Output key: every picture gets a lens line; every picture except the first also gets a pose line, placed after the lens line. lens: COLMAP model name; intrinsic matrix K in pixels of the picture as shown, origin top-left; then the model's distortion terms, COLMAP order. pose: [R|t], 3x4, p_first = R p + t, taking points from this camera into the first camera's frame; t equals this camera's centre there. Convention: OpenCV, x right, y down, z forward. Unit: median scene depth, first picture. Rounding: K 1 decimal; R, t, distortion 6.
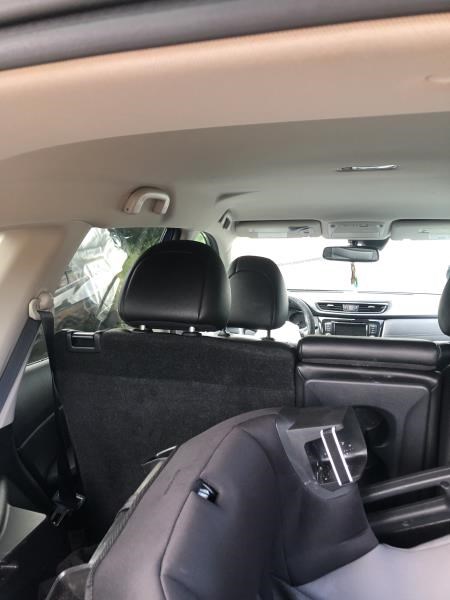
lens RADIAL K [[498.9, 0, 226.0], [0, 498.9, 300.0], [0, 0, 1]] dist [0.059856, -0.000248]
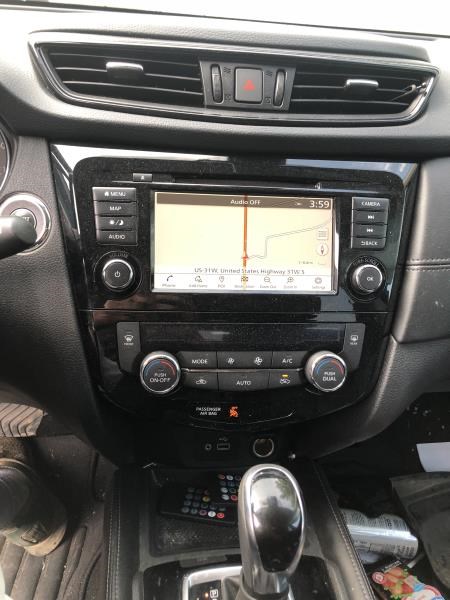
lens RADIAL K [[498.9, 0, 225.7], [0, 498.9, 303.4], [0, 0, 1]] dist [0.059856, -0.000248]
pose [[0.944144, -0.098433, 0.314488, 0.186880], [-0.014018, 0.941486, 0.336761, 0.027665], [-0.329235, -0.322359, 0.887518, 0.848708]]
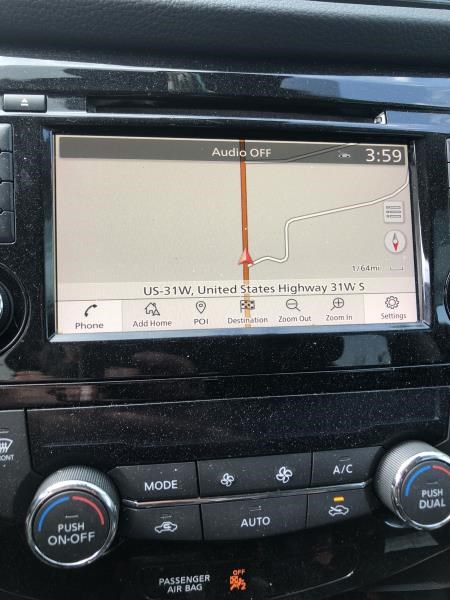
lens RADIAL K [[498.9, 0, 227.7], [0, 498.9, 300.5], [0, 0, 1]] dist [0.059856, -0.000248]
pose [[0.930727, -0.115504, 0.346995, 0.217658], [0.020751, 0.963966, 0.265213, 0.056205], [-0.365125, -0.239640, 0.899587, 0.932873]]
